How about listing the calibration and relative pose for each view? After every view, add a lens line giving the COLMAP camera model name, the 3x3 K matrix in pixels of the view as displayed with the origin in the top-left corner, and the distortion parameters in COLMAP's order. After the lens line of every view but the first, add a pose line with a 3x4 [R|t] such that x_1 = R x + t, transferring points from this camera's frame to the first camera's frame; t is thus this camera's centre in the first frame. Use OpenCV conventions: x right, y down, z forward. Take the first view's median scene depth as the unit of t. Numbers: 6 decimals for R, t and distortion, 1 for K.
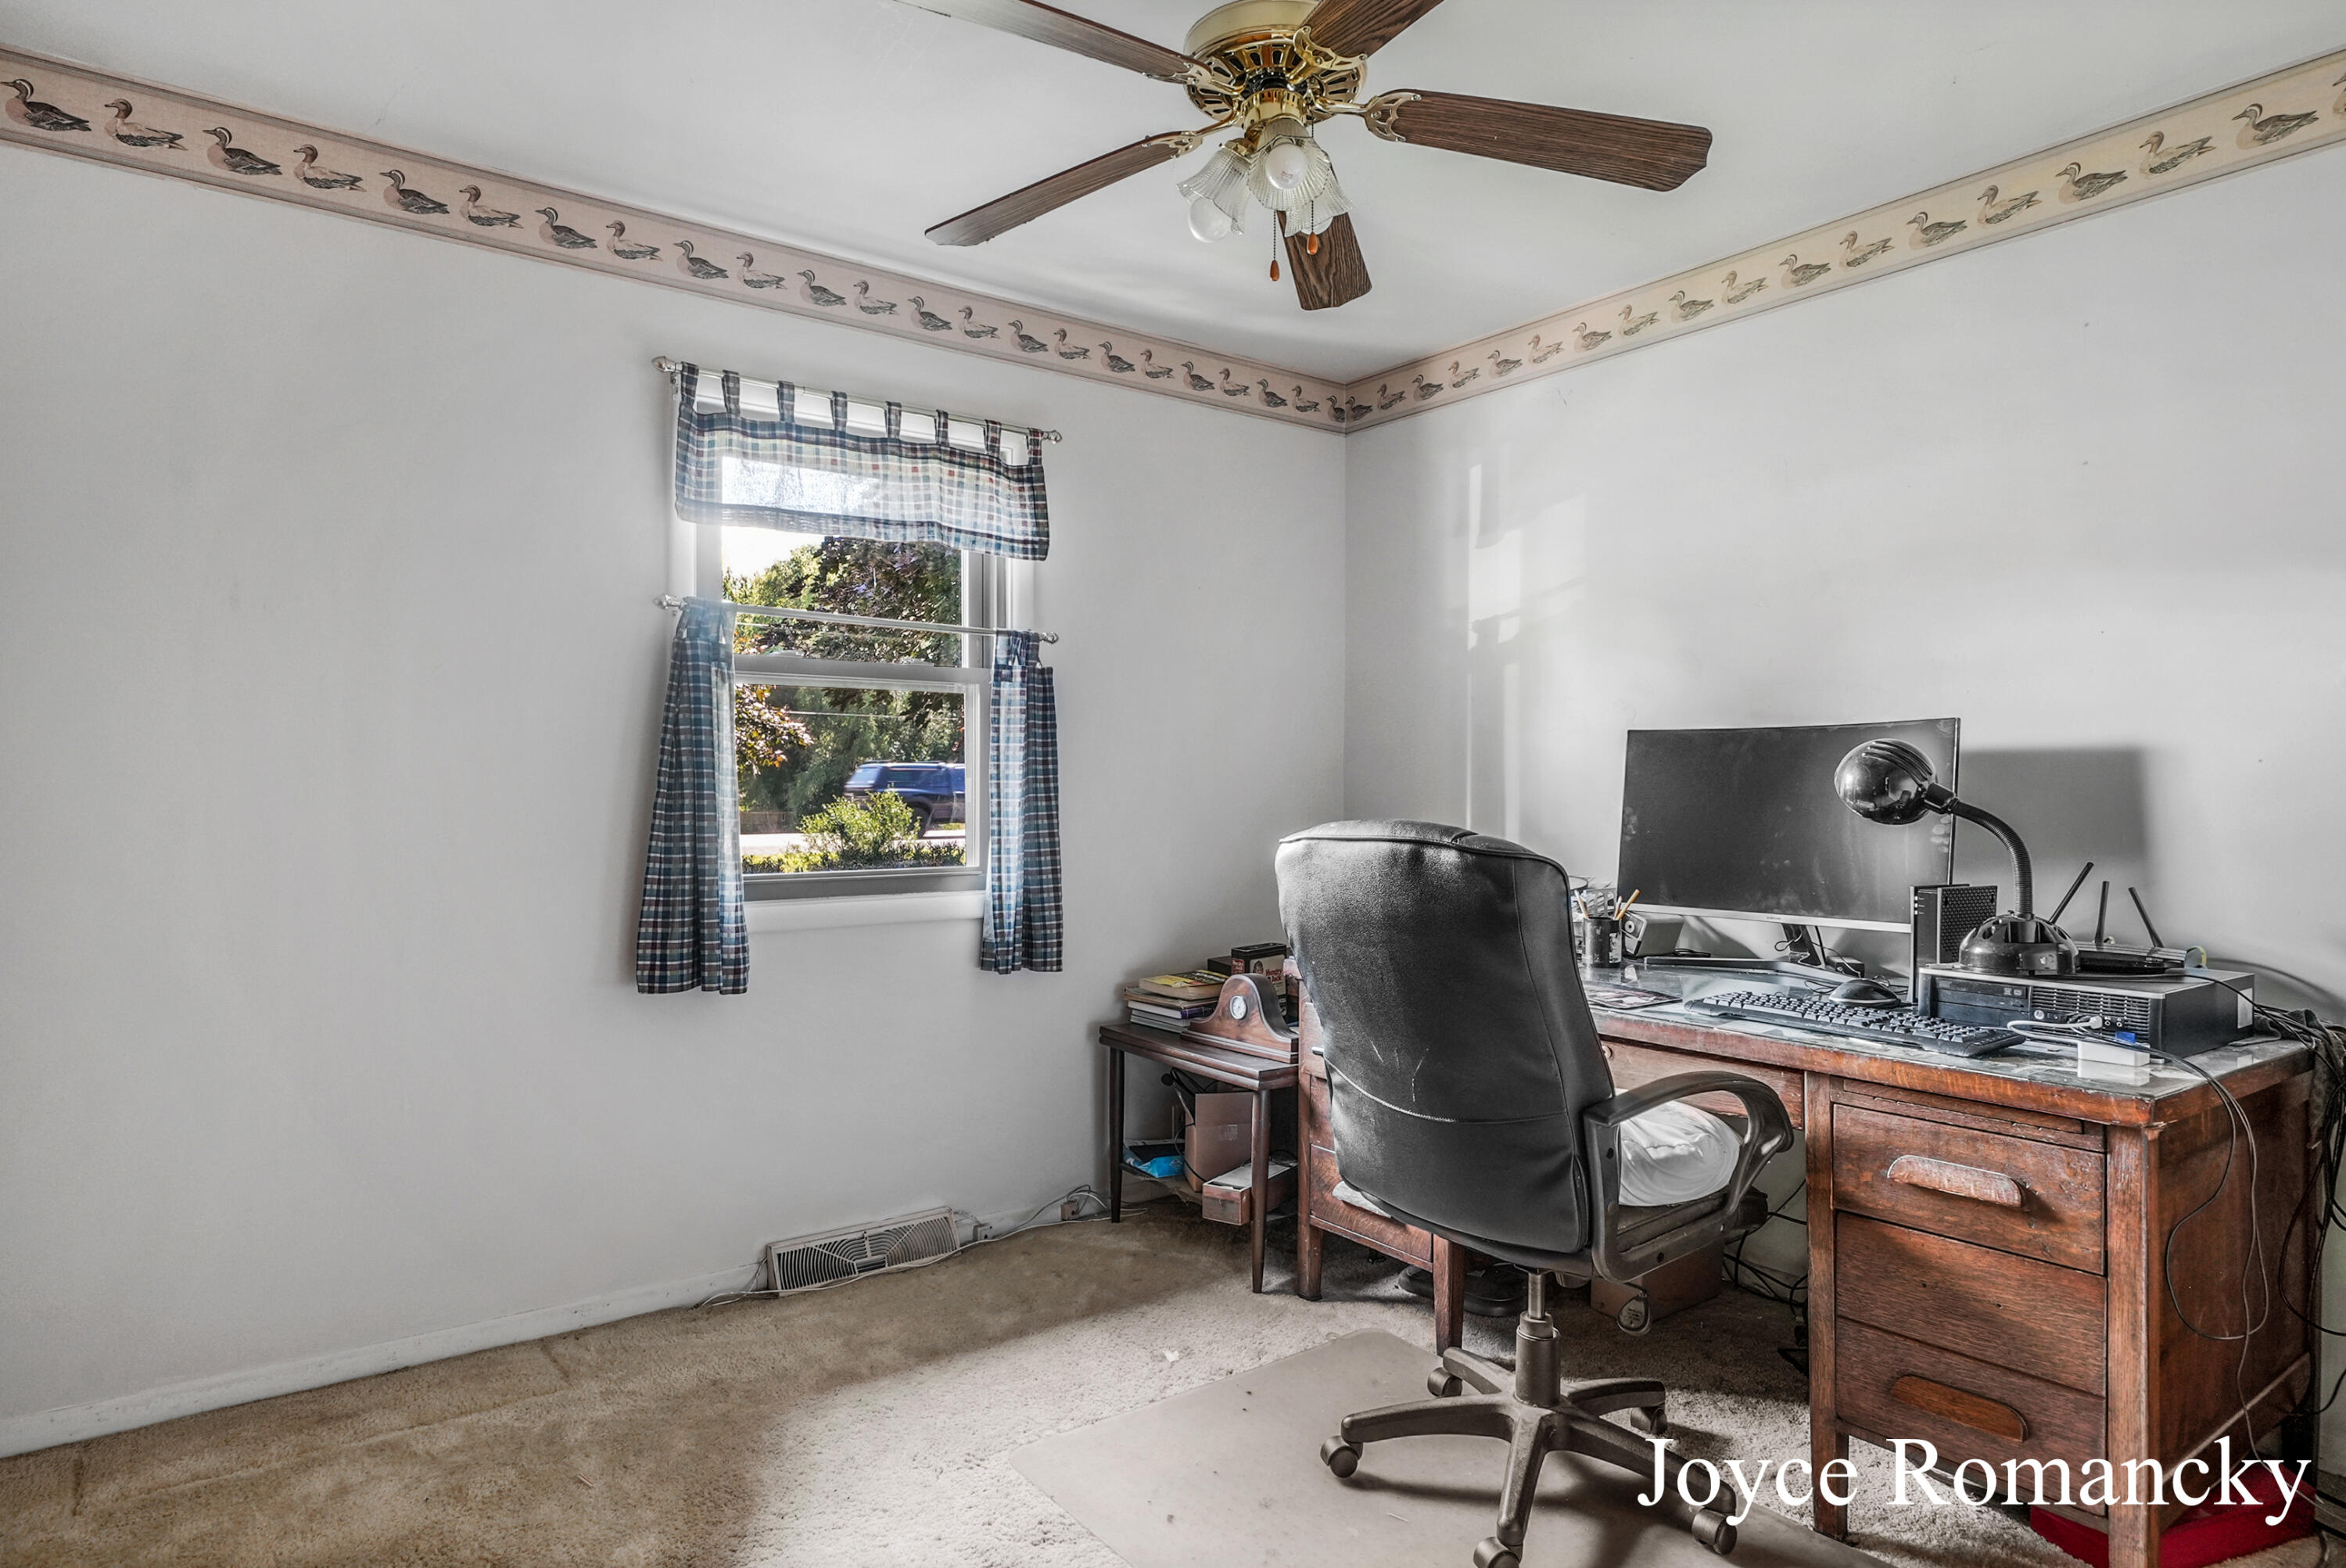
lens RADIAL K [[1310.2, 0, 1165.7], [0, 1310.2, 793.1], [0, 0, 1]] dist [0.003097, 0.000878]
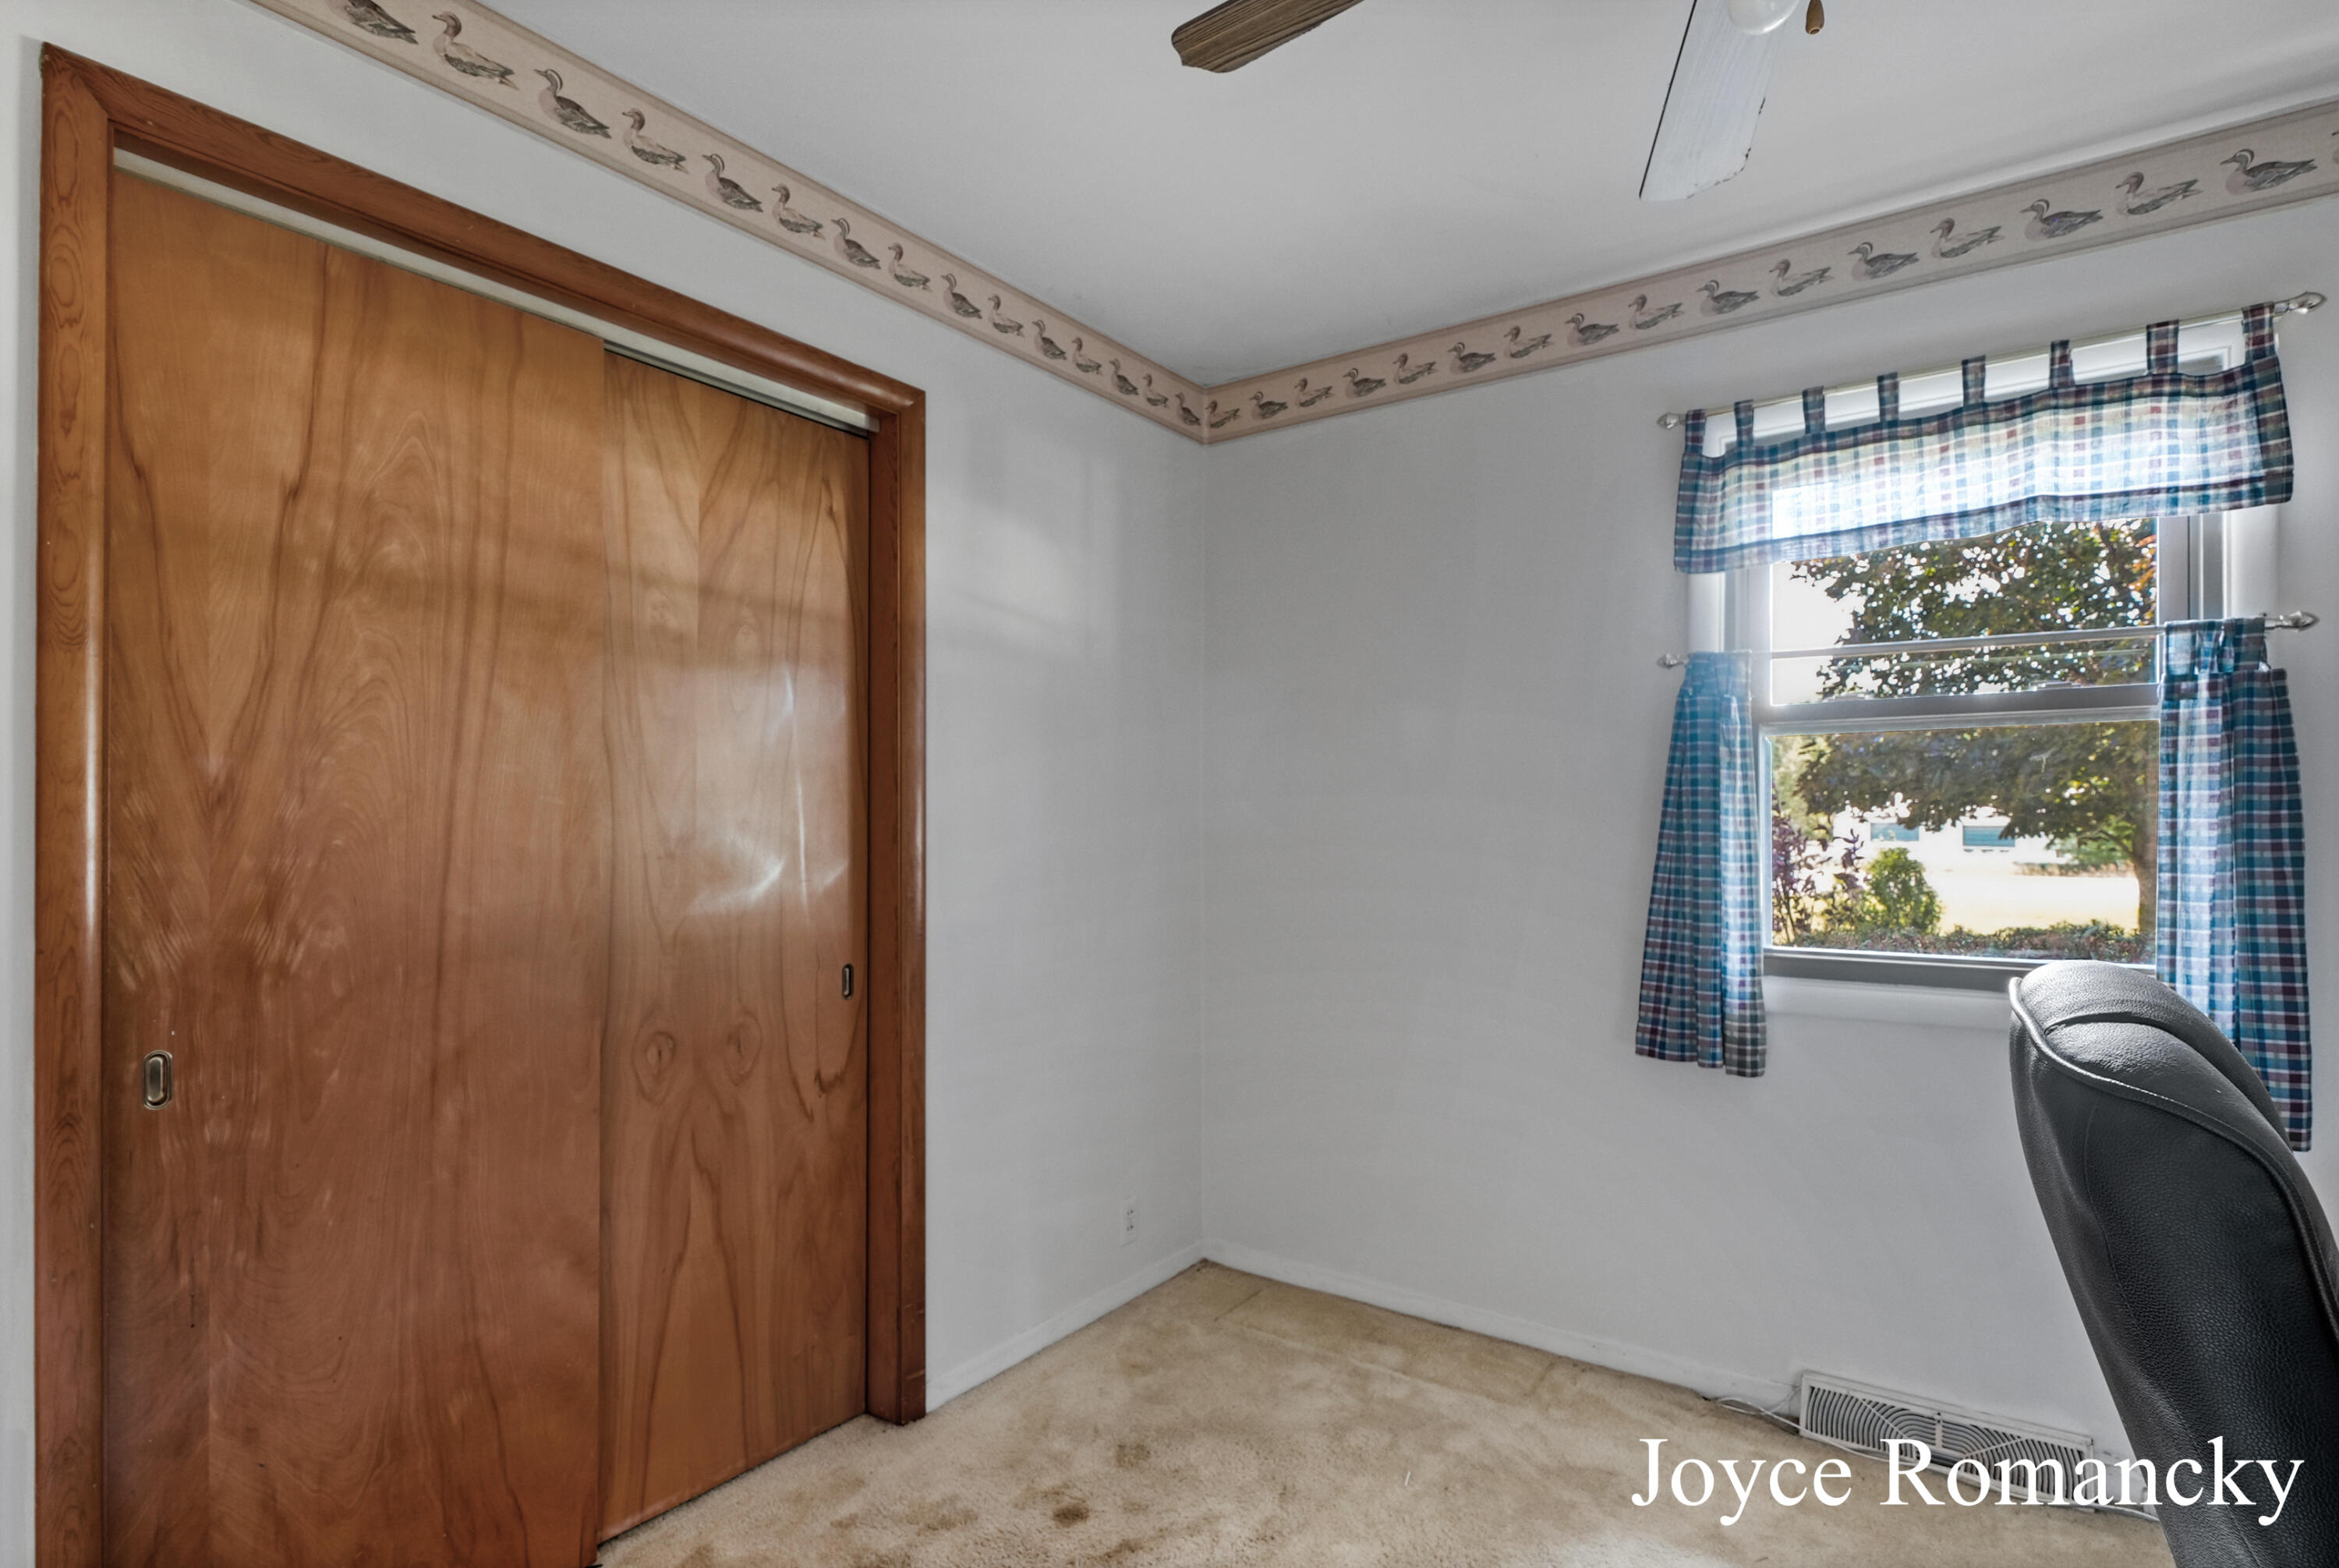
lens RADIAL K [[1187.9, 0, 1160.6], [0, 1187.9, 792.0], [0, 0, 1]] dist [0.002909, -0.000657]
pose [[0.308424, -0.016223, -0.951111, 0.319357], [0.005027, 0.999868, -0.015425, -0.033020], [0.951236, -0.000024, 0.308465, 0.332009]]
